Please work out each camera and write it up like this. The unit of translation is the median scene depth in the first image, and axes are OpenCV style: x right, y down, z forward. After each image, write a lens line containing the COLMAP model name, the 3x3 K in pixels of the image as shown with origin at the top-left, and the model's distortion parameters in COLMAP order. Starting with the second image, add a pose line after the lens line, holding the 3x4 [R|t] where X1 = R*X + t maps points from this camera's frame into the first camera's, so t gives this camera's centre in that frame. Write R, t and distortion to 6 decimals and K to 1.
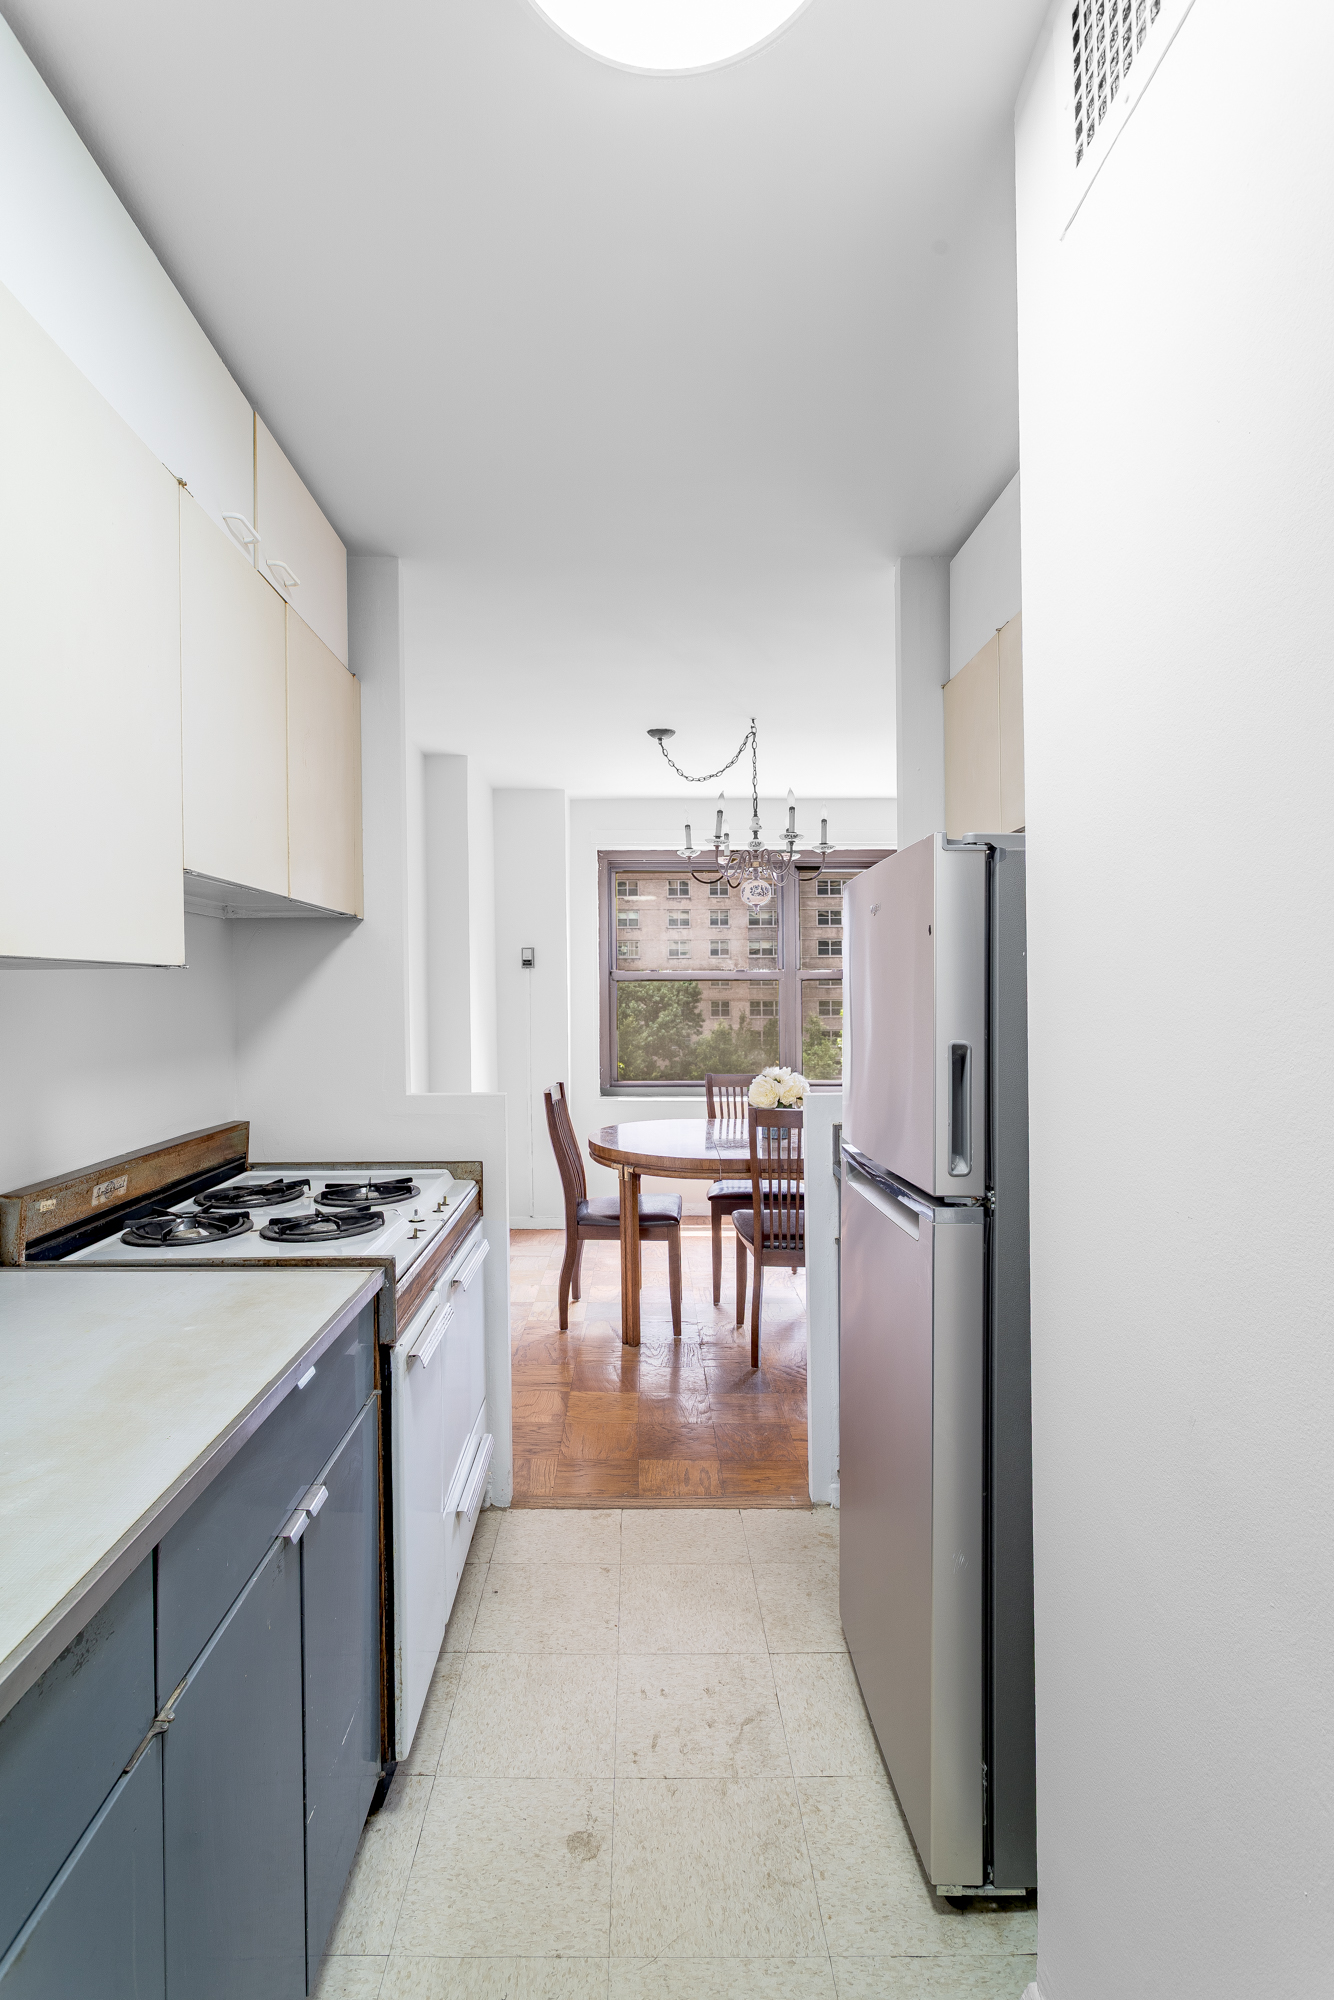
lens RADIAL K [[966.1, 0, 665.8], [0, 966.1, 1000.0], [0, 0, 1]] dist [-0.004059, -0.000425]
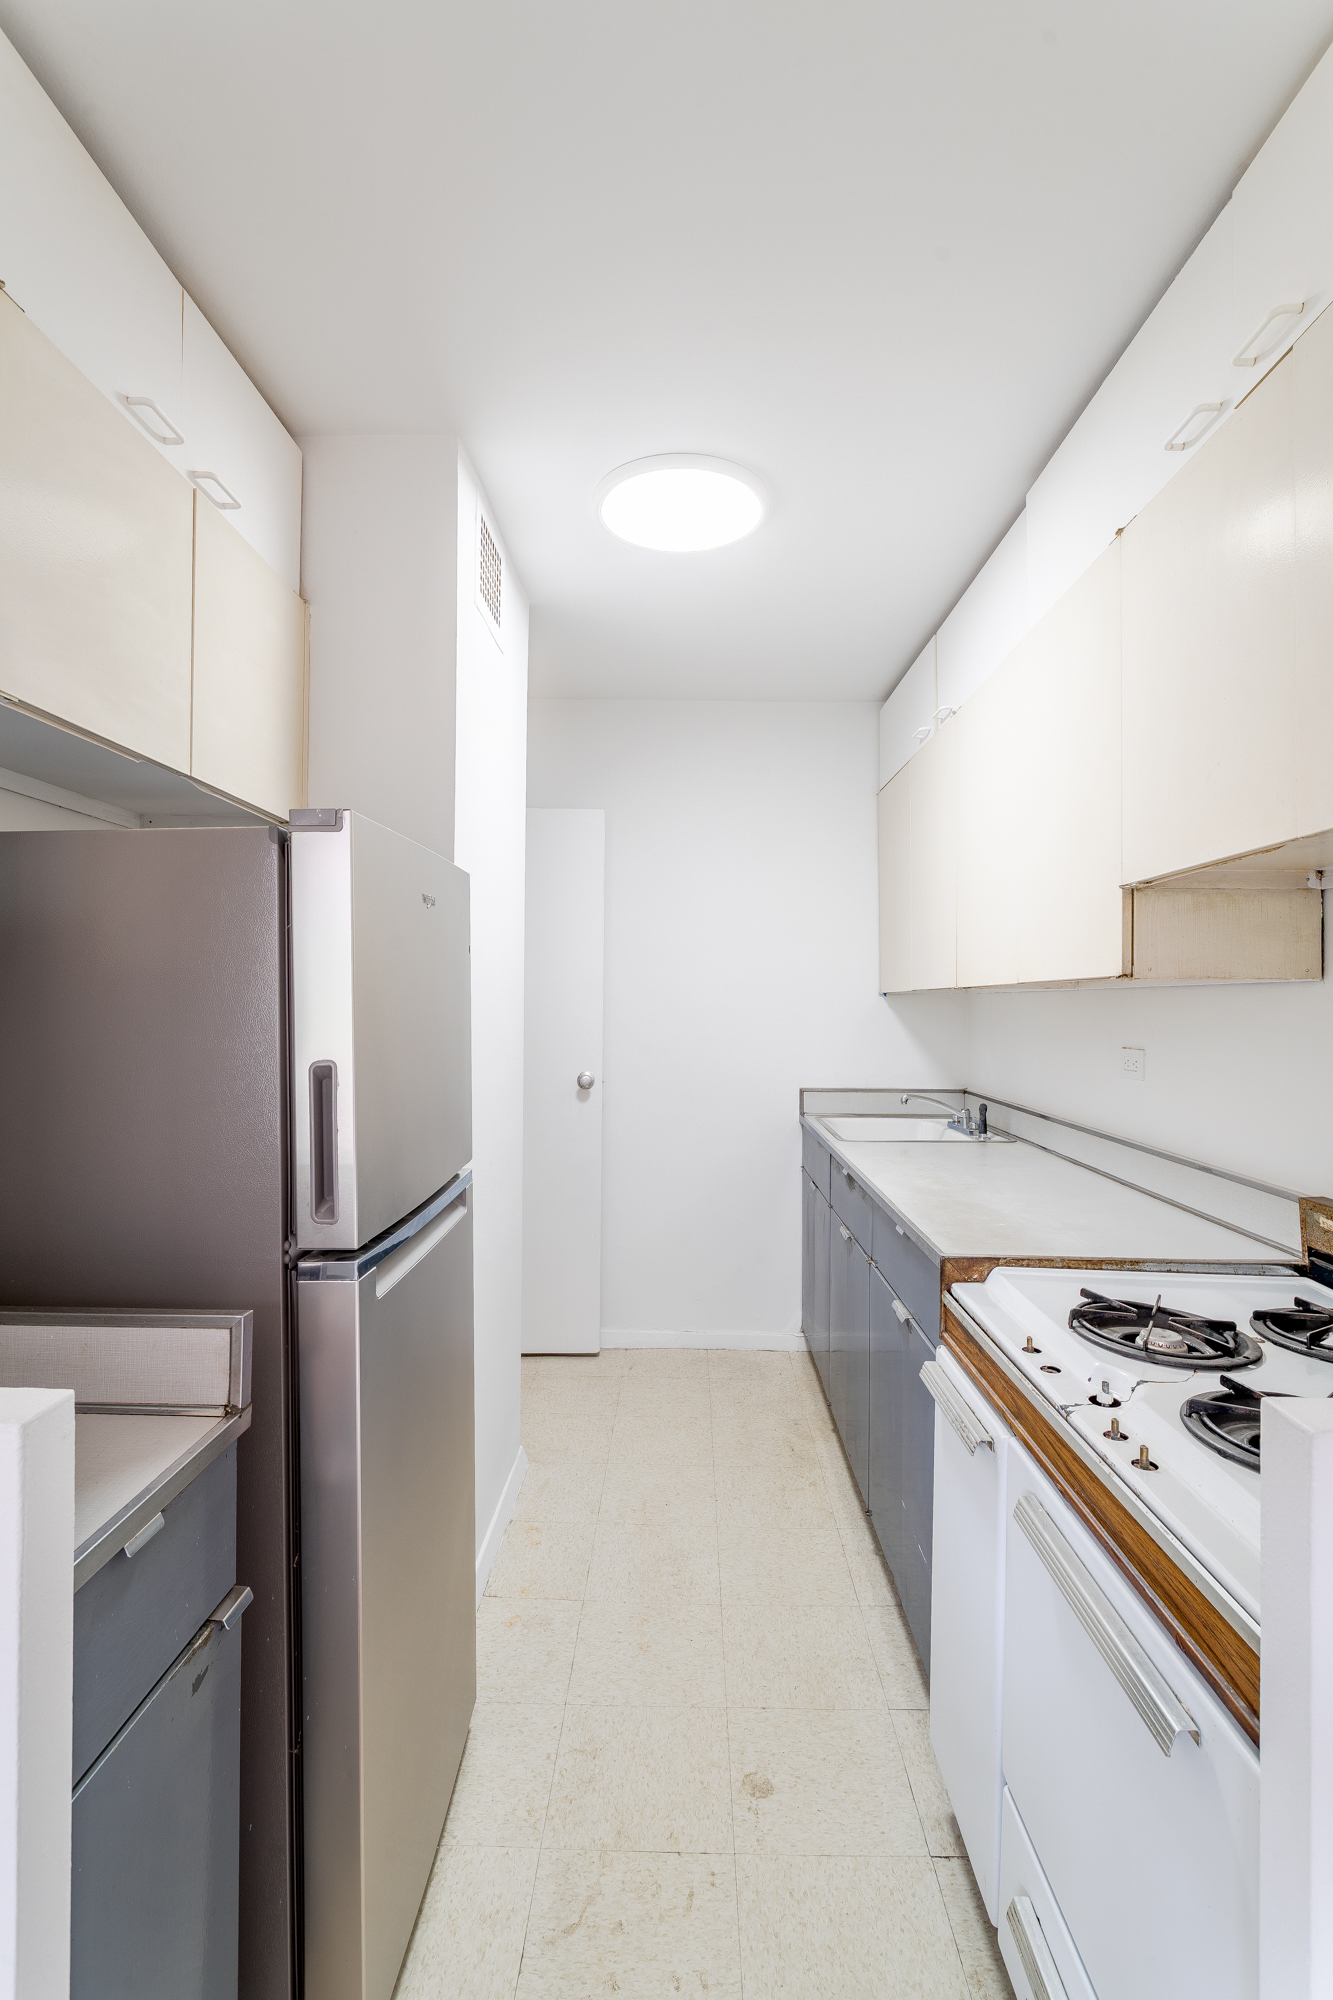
lens RADIAL K [[966.1, 0, 664.5], [0, 966.1, 1002.5], [0, 0, 1]] dist [-0.004059, -0.000425]
pose [[-0.998603, -0.001585, 0.052807, -0.034187], [-0.001398, 0.999993, 0.003594, -0.008316], [-0.052813, 0.003515, -0.998598, 1.950376]]
